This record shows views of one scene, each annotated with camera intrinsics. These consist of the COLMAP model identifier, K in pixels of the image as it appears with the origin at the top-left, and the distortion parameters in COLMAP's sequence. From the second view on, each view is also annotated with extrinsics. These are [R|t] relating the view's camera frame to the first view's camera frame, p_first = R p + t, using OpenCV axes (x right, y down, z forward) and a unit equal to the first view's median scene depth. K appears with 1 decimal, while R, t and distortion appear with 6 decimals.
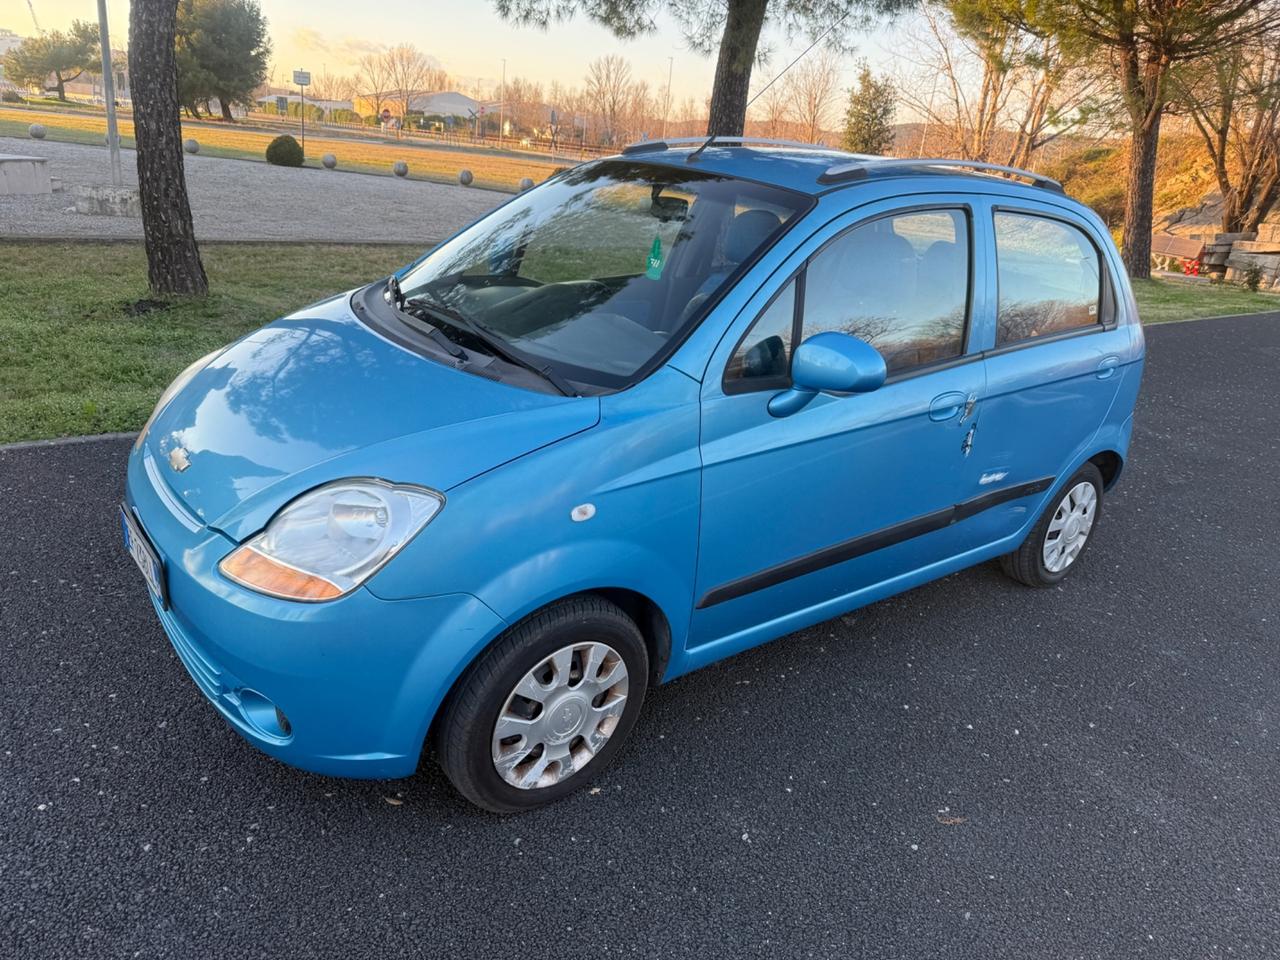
lens RADIAL K [[909.2, 0, 627.8], [0, 909.2, 469.8], [0, 0, 1]] dist [0.020354, -0.028288]
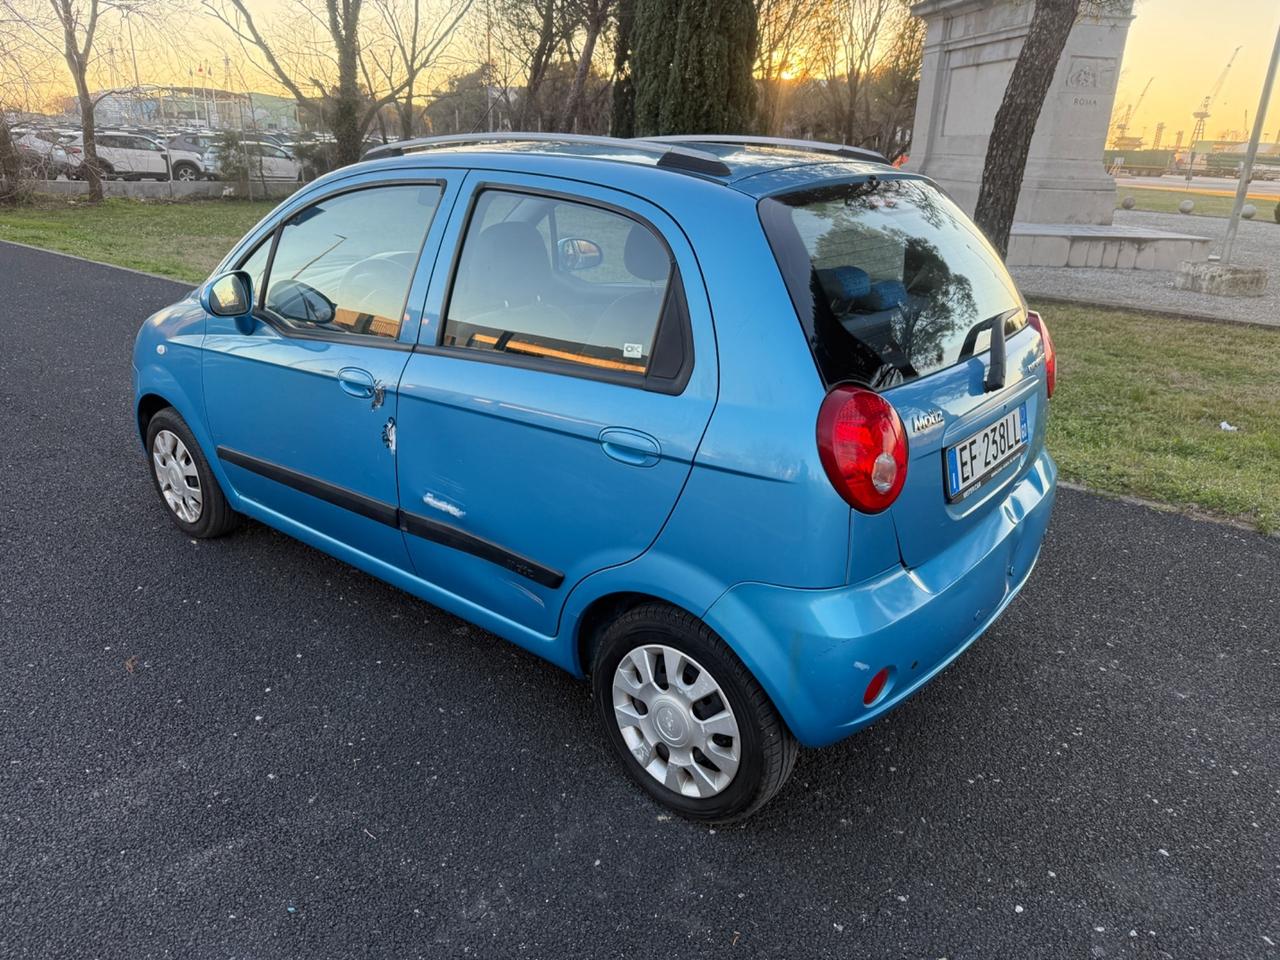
lens RADIAL K [[909.2, 0, 632.7], [0, 909.2, 472.9], [0, 0, 1]] dist [0.020354, -0.028288]
pose [[0.226246, 0.249234, -0.941645, 0.277268], [-0.341648, 0.925603, 0.162901, -0.049030], [0.912189, 0.284855, 0.294564, 0.205828]]
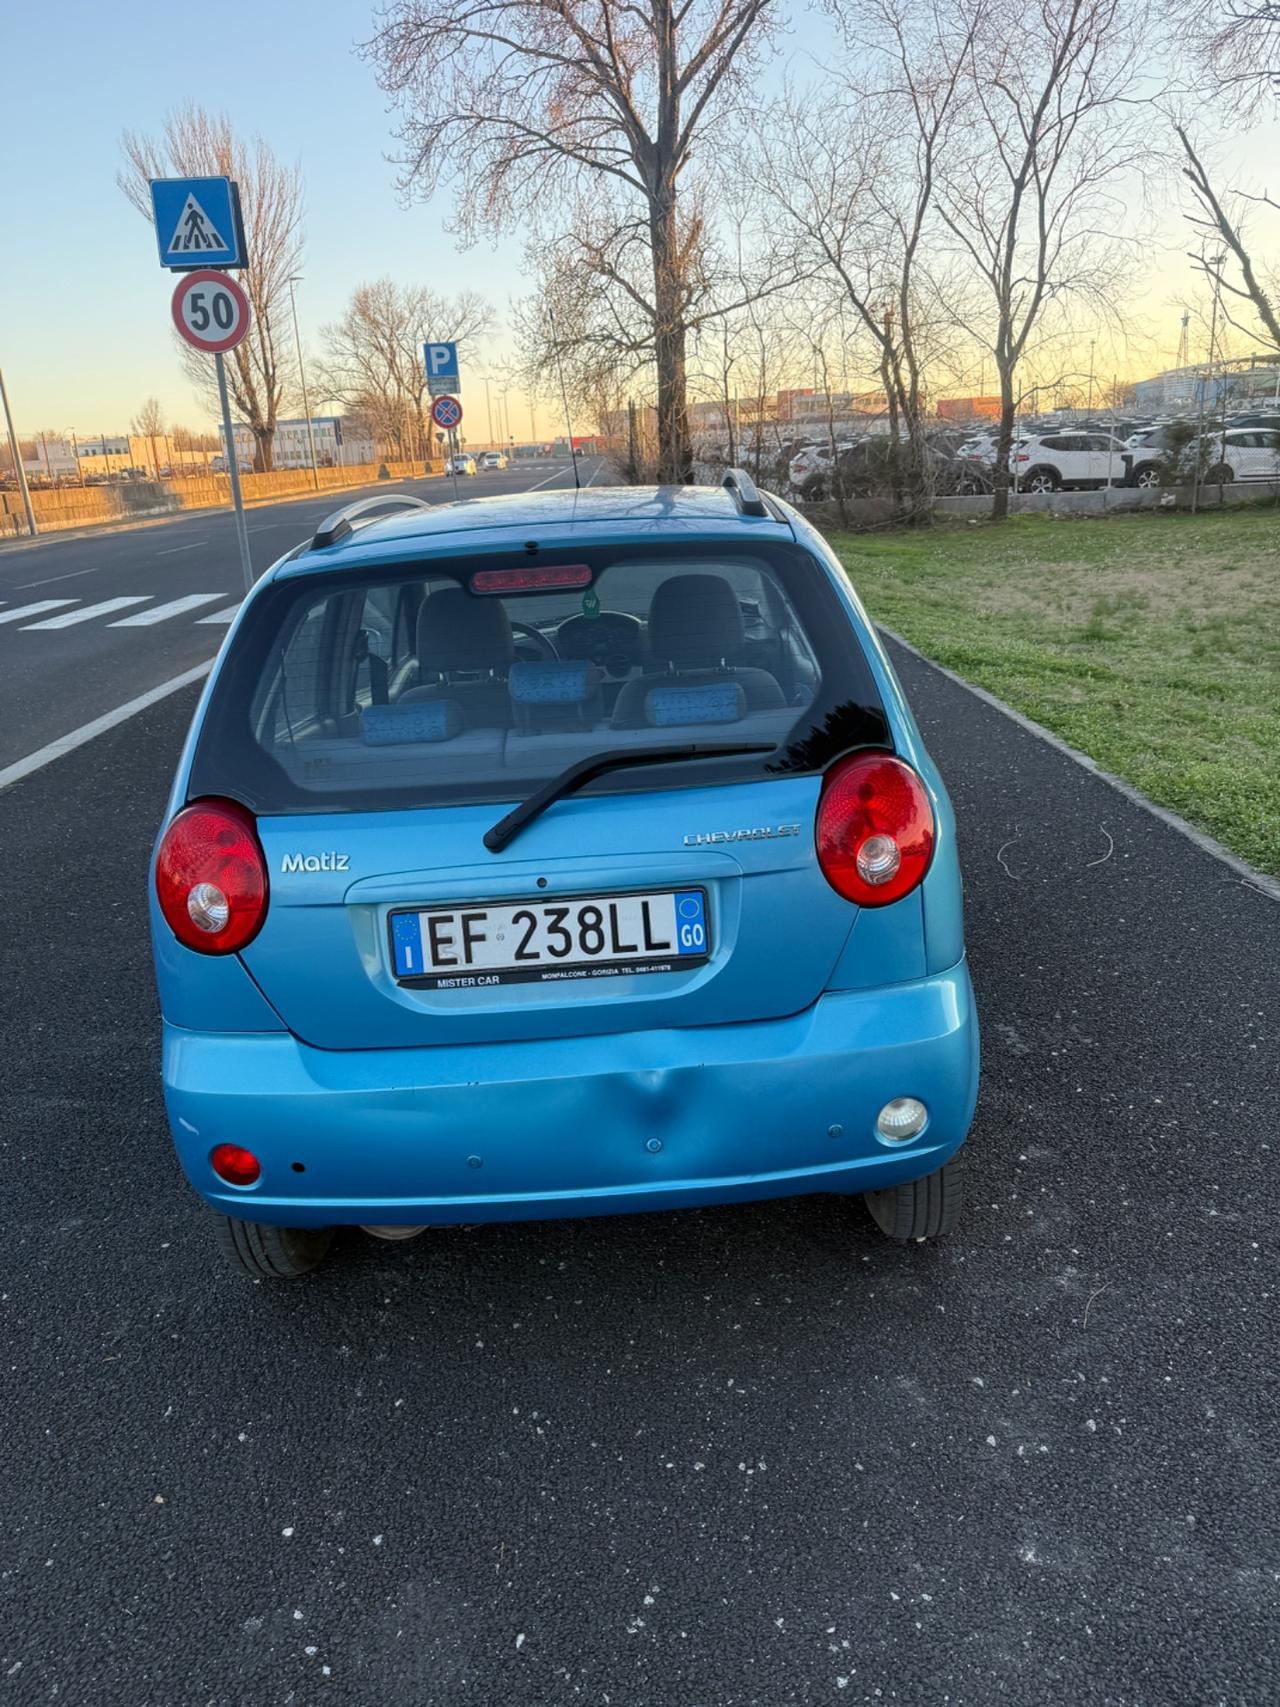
lens RADIAL K [[1212.4, 0, 652.3], [0, 1212.4, 847.9], [0, 0, 1]] dist [0.020354, -0.028288]
pose [[-0.610938, 0.192811, -0.767840, 0.237692], [-0.267966, 0.862278, 0.429734, -0.129507], [0.744949, 0.468296, -0.475131, 0.397601]]
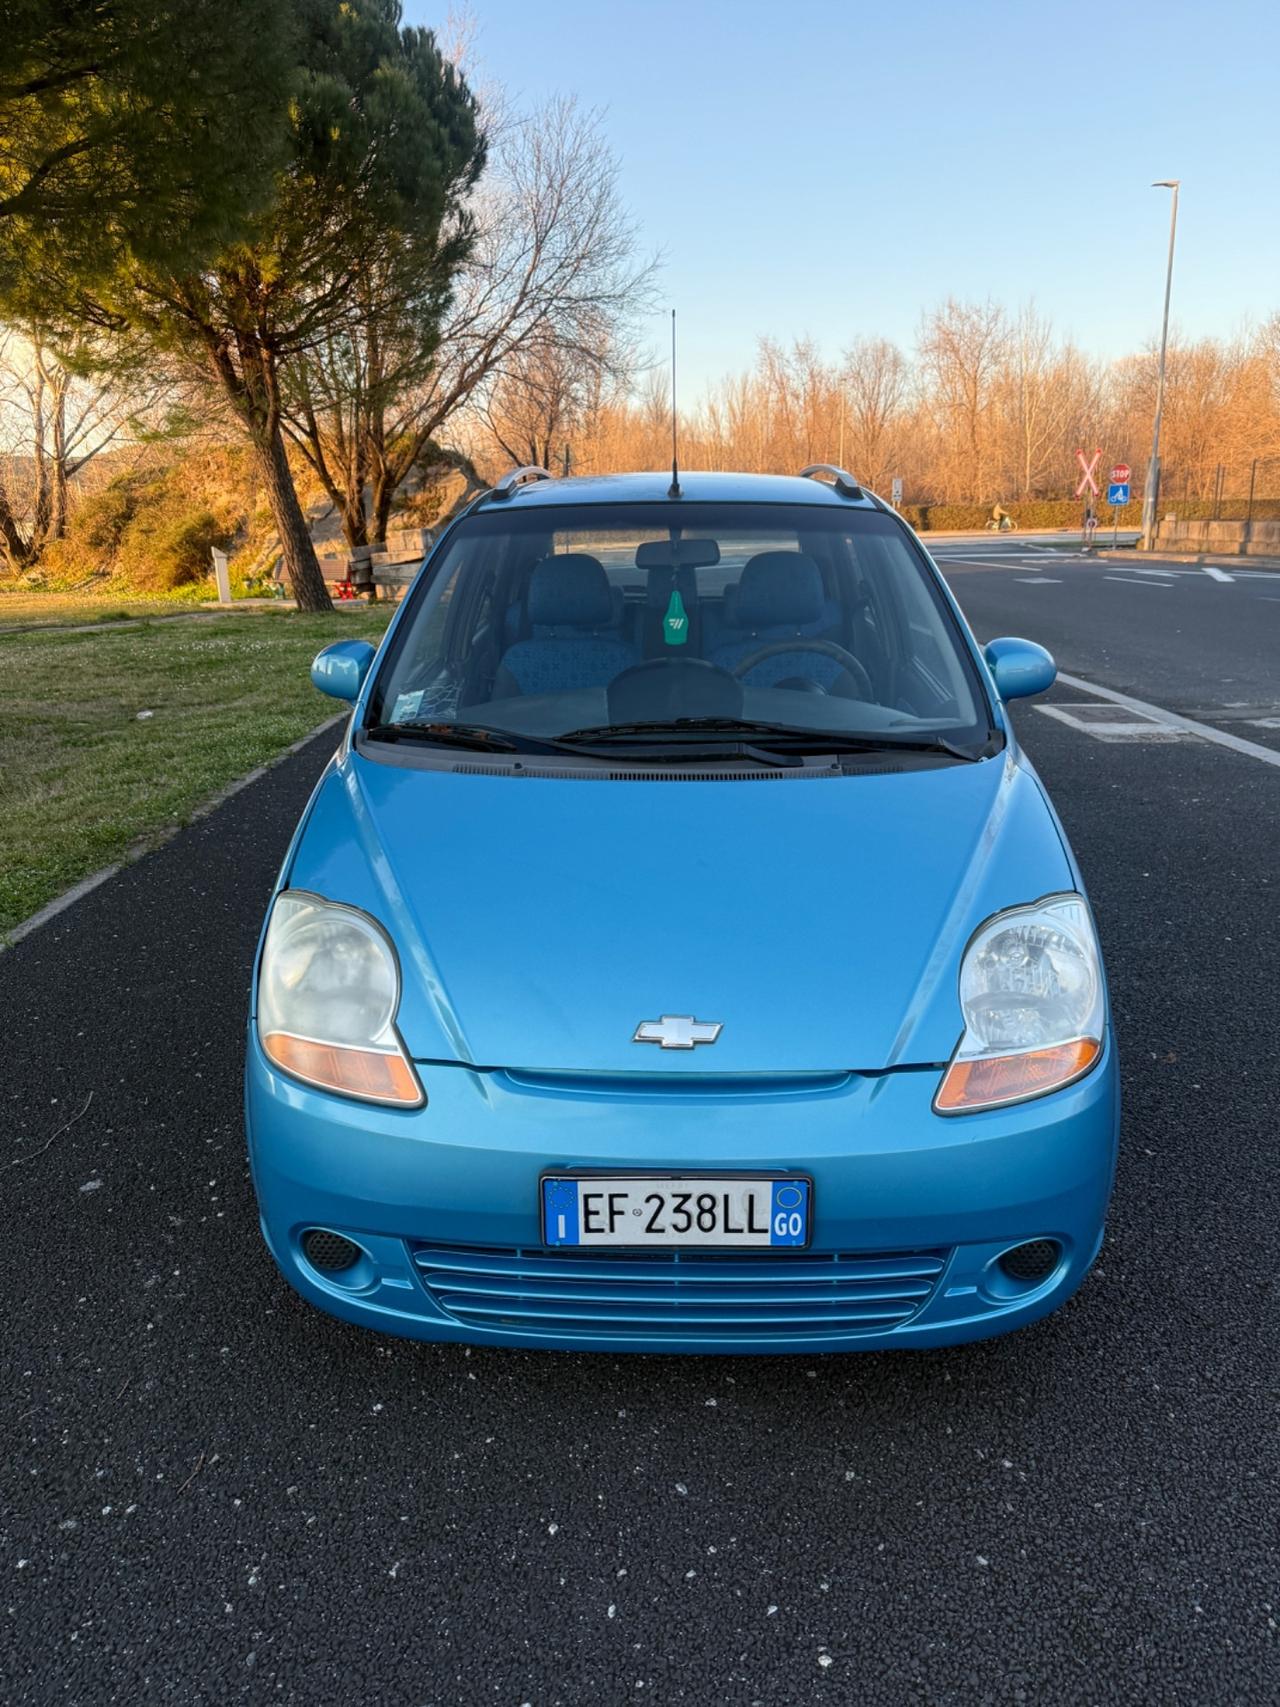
lens RADIAL K [[1212.4, 0, 627.0], [0, 1212.4, 861.7], [0, 0, 1]] dist [0.020354, -0.028288]
pose [[0.641012, -0.315985, 0.699470, -0.168112], [0.337033, 0.934644, 0.113358, -0.035605], [-0.689574, 0.163080, 0.705615, 0.069914]]
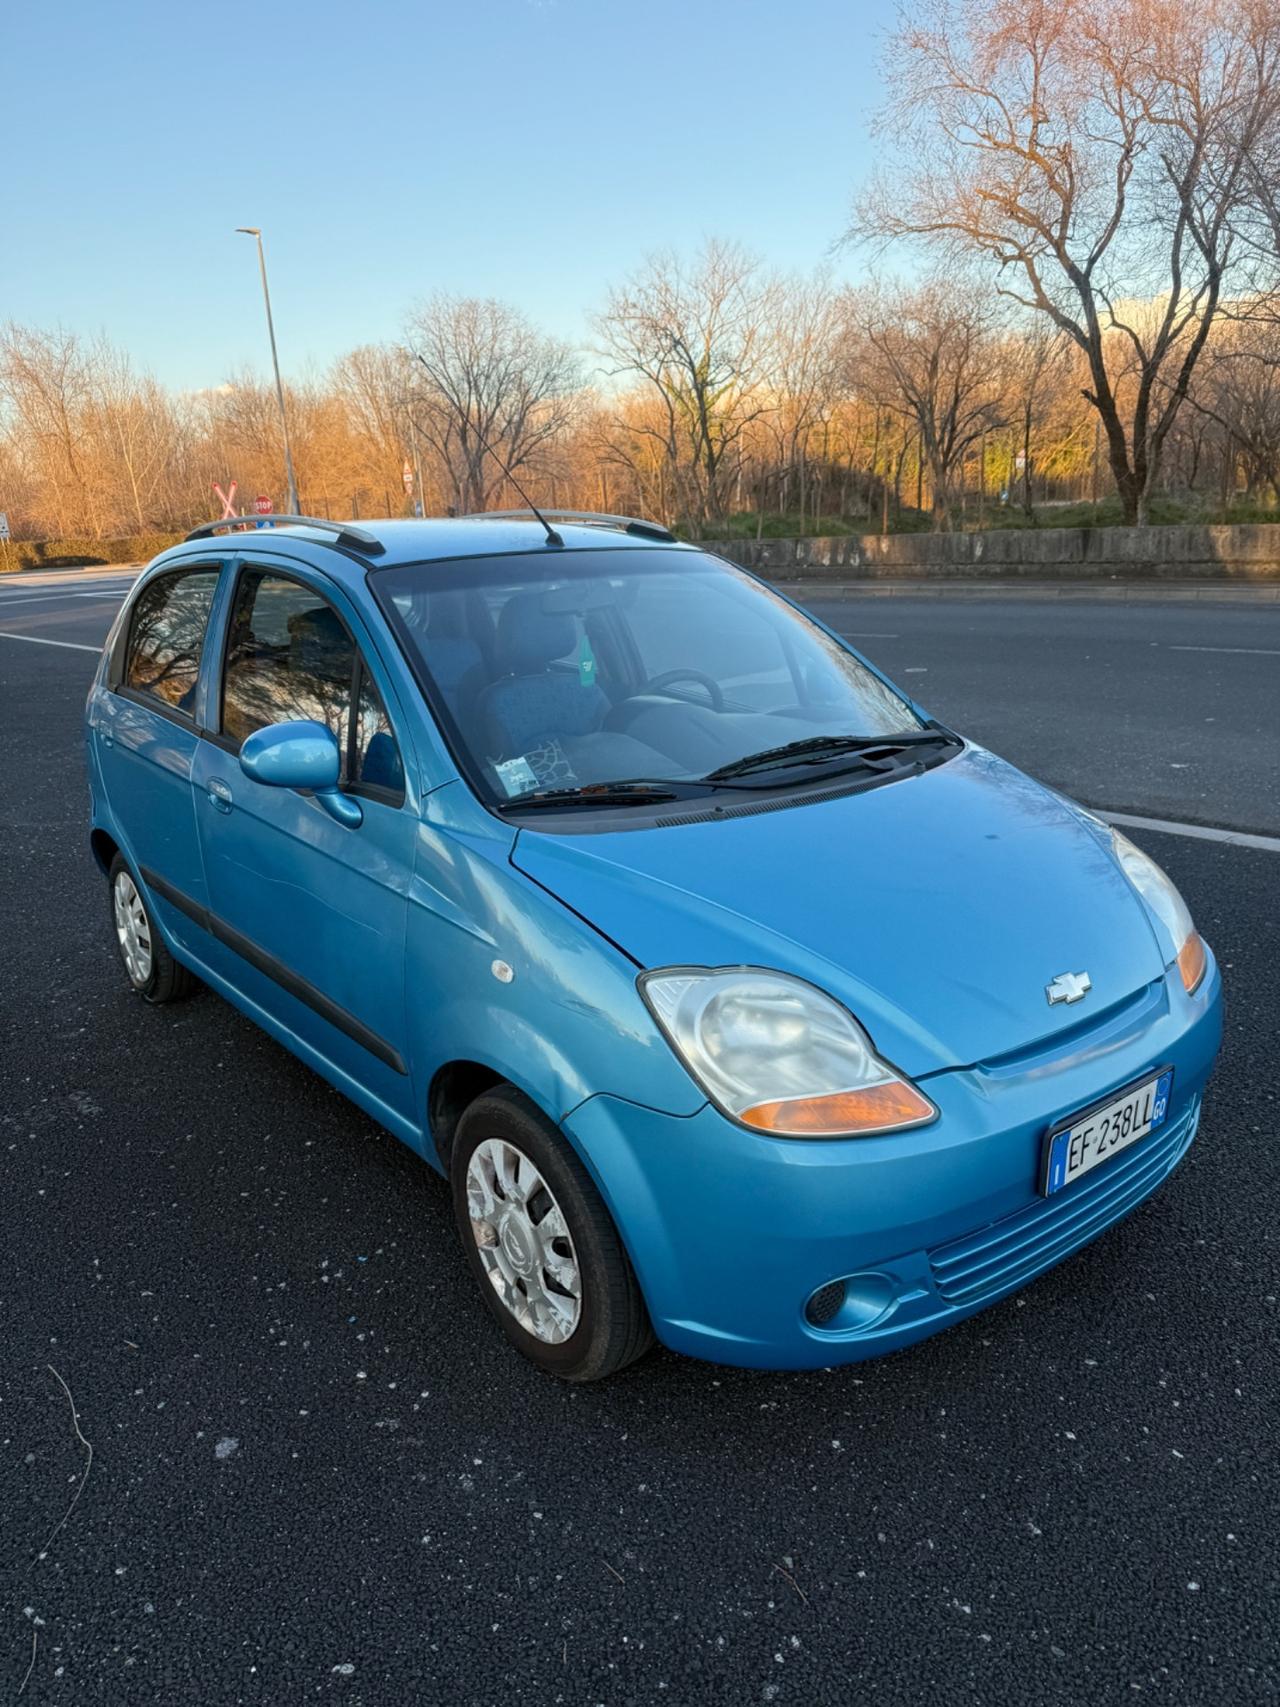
lens RADIAL K [[1212.4, 0, 630.1], [0, 1212.4, 863.0], [0, 0, 1]] dist [0.020354, -0.028288]
pose [[0.003304, -0.371465, 0.928441, -0.219453], [0.385274, 0.857244, 0.341609, -0.091232], [-0.922796, 0.356576, 0.145948, 0.184899]]
